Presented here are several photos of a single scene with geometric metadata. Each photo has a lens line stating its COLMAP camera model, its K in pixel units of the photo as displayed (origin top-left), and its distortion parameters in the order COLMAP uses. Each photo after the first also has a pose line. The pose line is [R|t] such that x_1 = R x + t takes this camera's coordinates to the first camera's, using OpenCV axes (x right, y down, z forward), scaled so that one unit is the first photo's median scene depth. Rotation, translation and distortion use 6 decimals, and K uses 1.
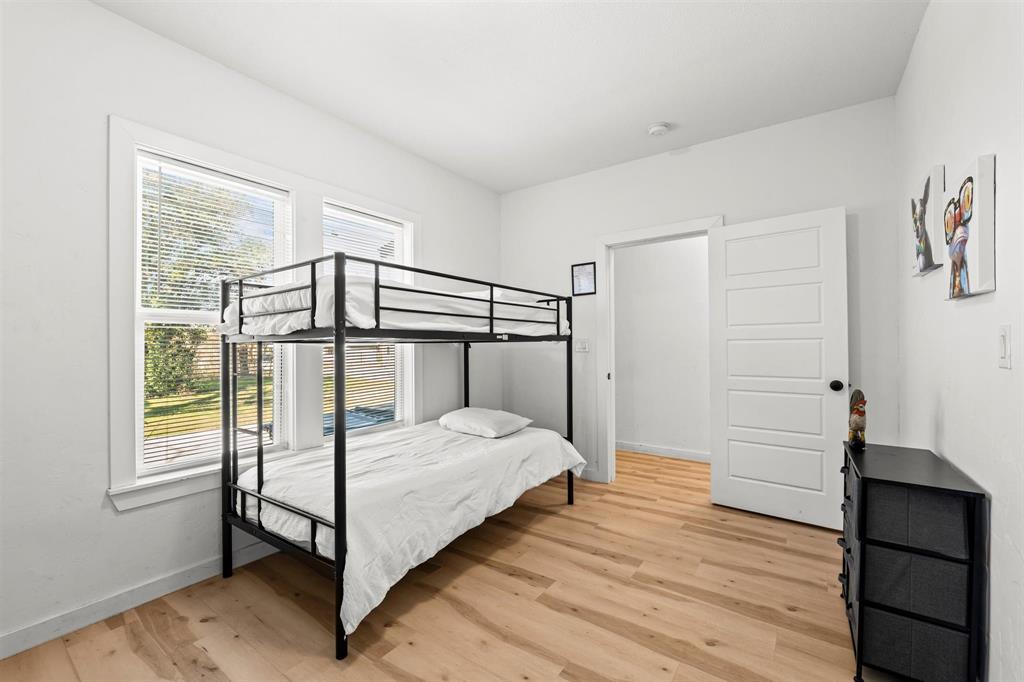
lens RADIAL K [[430.8, 0, 512.0], [0, 430.8, 341.0], [0, 0, 1]] dist [-0.001819, -0.000310]
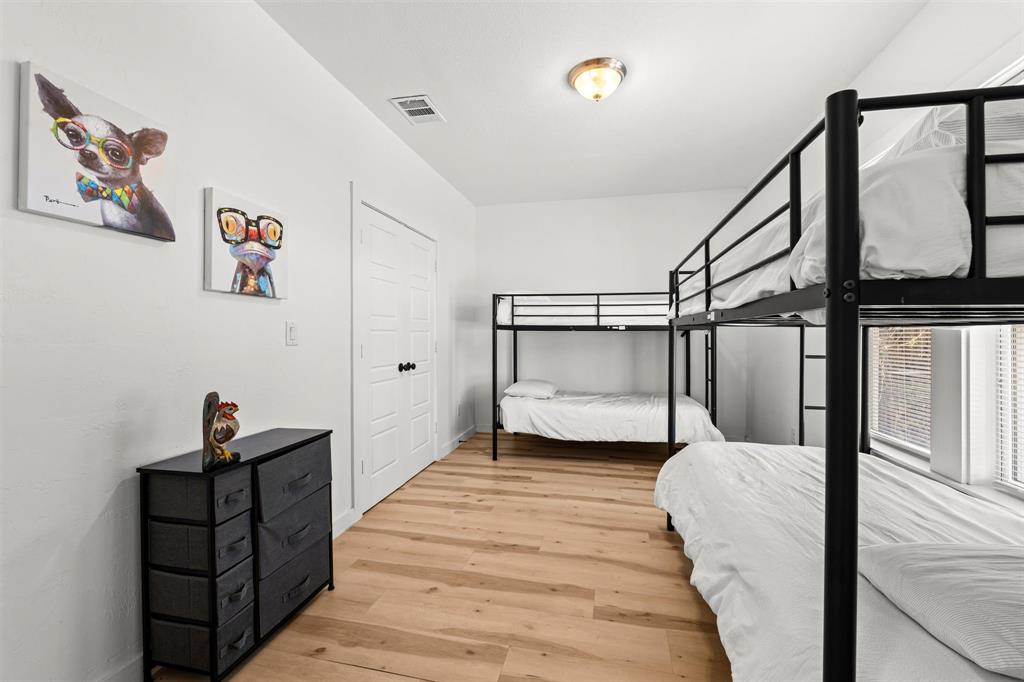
lens RADIAL K [[430.8, 0, 512.0], [0, 430.8, 341.0], [0, 0, 1]] dist [-0.001819, -0.000310]
pose [[-0.929687, 0.007499, -0.368274, 0.590109], [0.006768, 0.999972, 0.003278, 0.027197], [0.368288, 0.000556, -0.929712, 1.851469]]
